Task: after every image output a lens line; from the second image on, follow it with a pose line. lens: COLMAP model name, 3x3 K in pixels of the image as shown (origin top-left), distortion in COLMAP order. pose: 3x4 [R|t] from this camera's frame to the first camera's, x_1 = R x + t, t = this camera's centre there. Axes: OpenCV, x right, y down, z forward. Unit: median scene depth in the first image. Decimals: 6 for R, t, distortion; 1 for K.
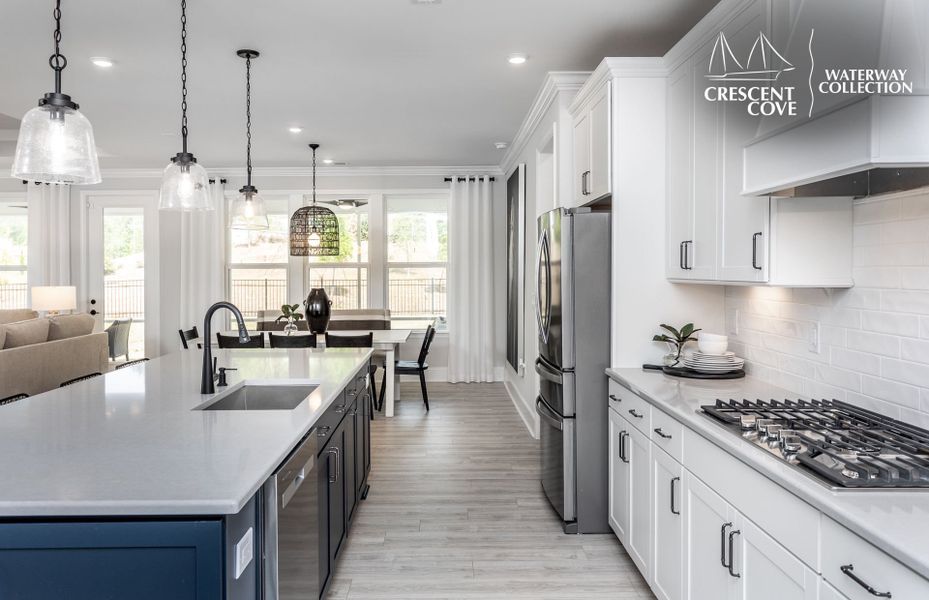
lens RADIAL K [[692.5, 0, 432.2], [0, 692.5, 272.5], [0, 0, 1]] dist [0.003839, 0.003631]
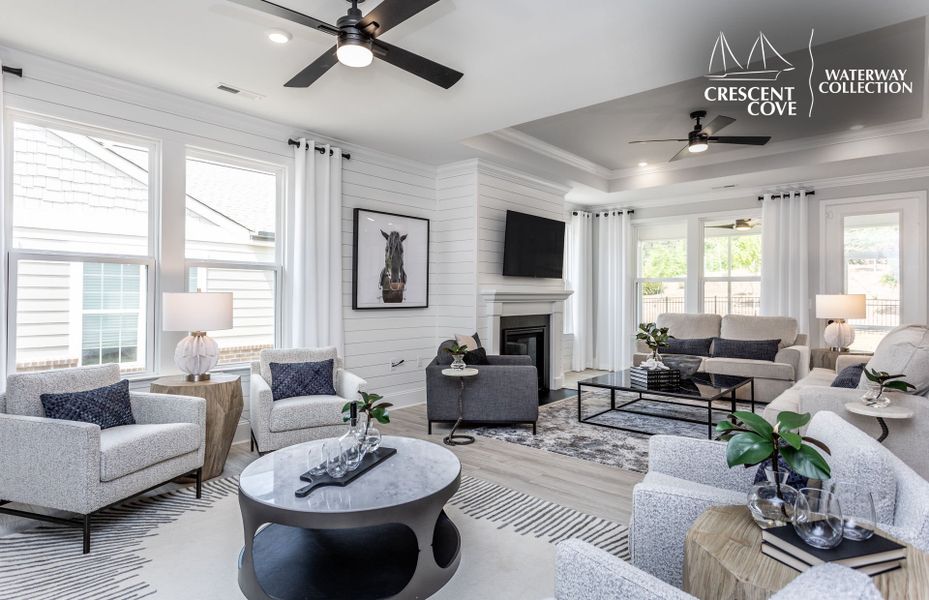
lens RADIAL K [[496.9, 0, 461.5], [0, 496.9, 290.7], [0, 0, 1]] dist [0.004592, -0.001068]
pose [[0.764205, 0.006771, -0.644938, -0.550085], [-0.011860, 0.999923, -0.003555, 0.025745], [0.644865, 0.010366, 0.764226, 0.141626]]
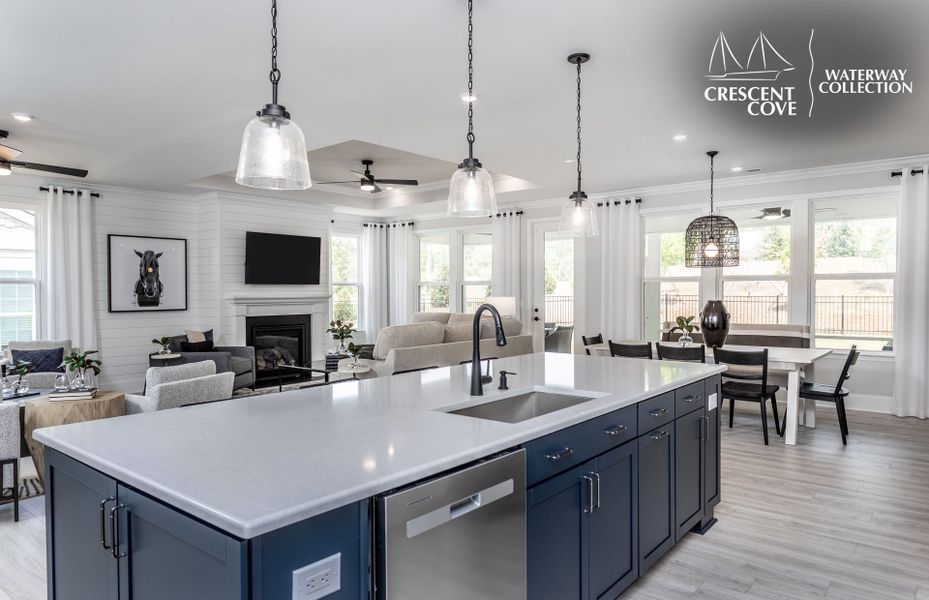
lens RADIAL K [[596.5, 0, 465.6], [0, 596.5, 301.1], [0, 0, 1]] dist [0.000487, 0.008166]
pose [[0.783141, 0.013121, -0.621706, 0.081594], [-0.002275, 0.999831, 0.018237, 0.009433], [0.621840, -0.012868, 0.783039, 0.130213]]
